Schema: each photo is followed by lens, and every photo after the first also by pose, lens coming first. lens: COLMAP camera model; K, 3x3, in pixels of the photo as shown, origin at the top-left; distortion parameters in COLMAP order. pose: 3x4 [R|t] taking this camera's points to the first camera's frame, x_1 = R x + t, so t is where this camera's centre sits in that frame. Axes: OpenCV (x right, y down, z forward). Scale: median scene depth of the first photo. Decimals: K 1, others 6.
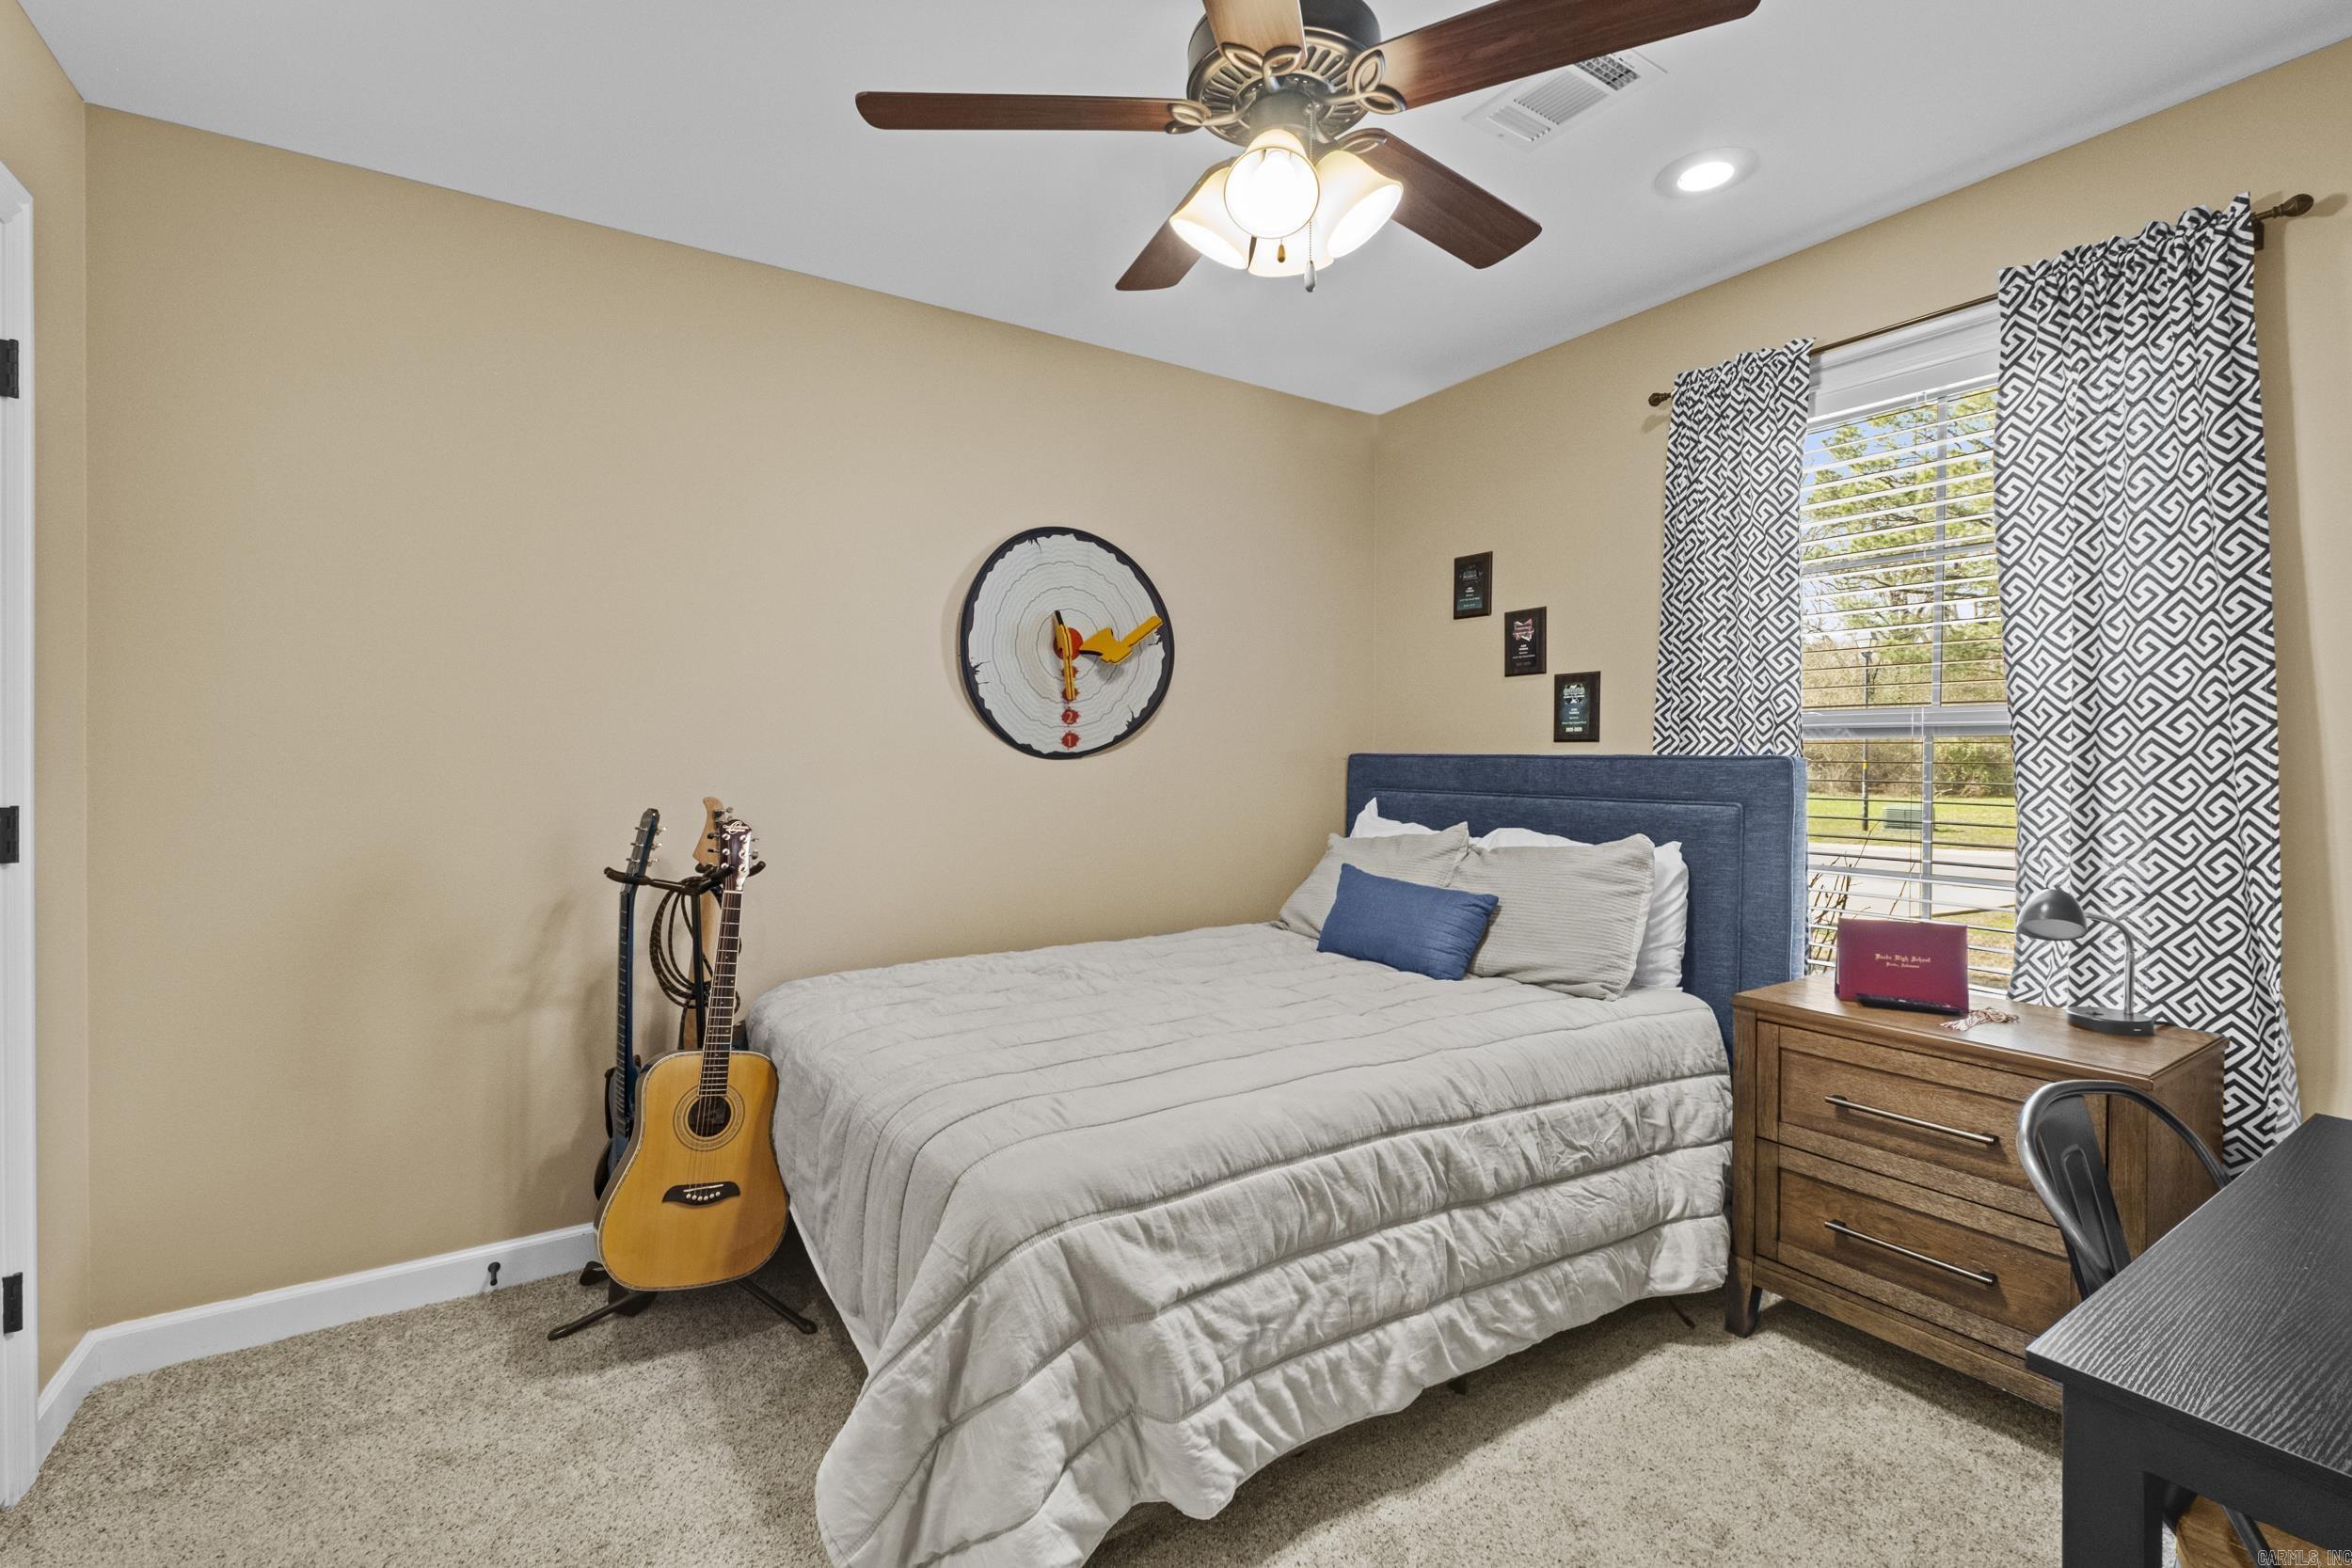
lens RADIAL K [[1033.7, 0, 1158.9], [0, 1033.7, 765.7], [0, 0, 1]] dist [-0.005408, -0.000712]
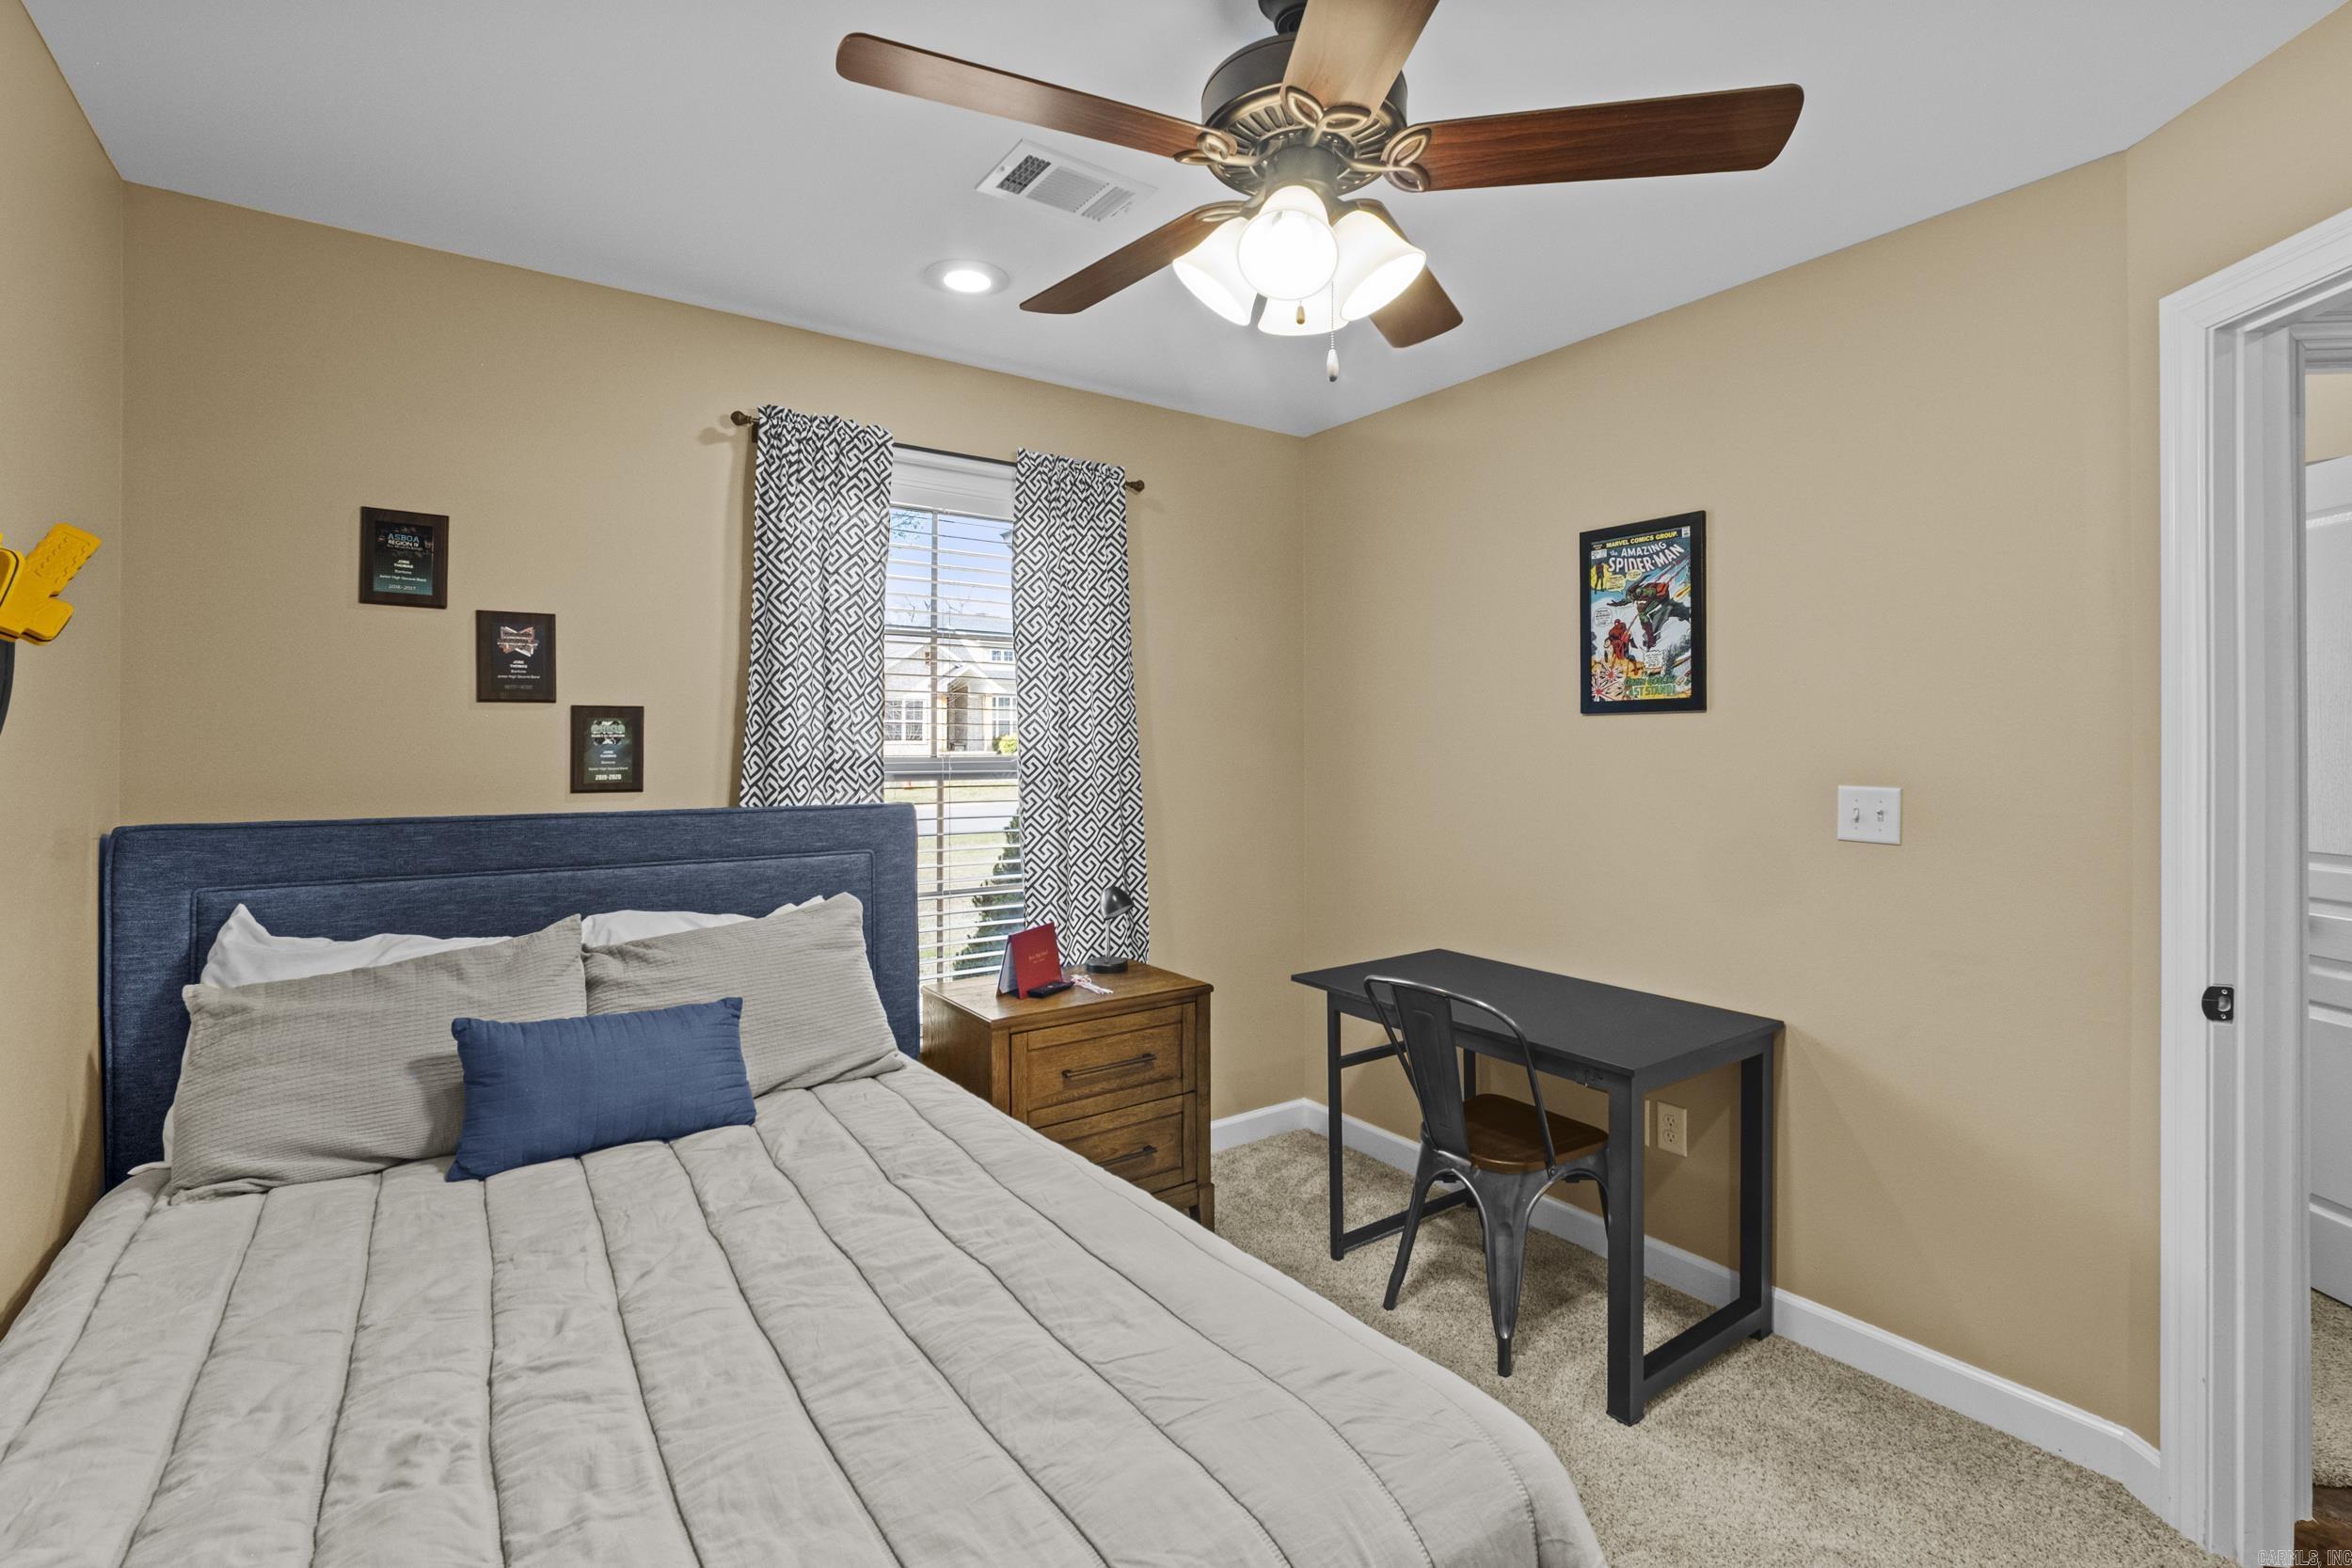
lens RADIAL K [[1057.2, 0, 1185.1], [0, 1057.2, 733.4], [0, 0, 1]] dist [-0.000482, -0.000129]
pose [[-0.046990, 0.003721, 0.998888, -0.428037], [0.008790, 0.999956, -0.003311, -0.061145], [-0.998857, 0.008624, -0.047021, 0.584688]]
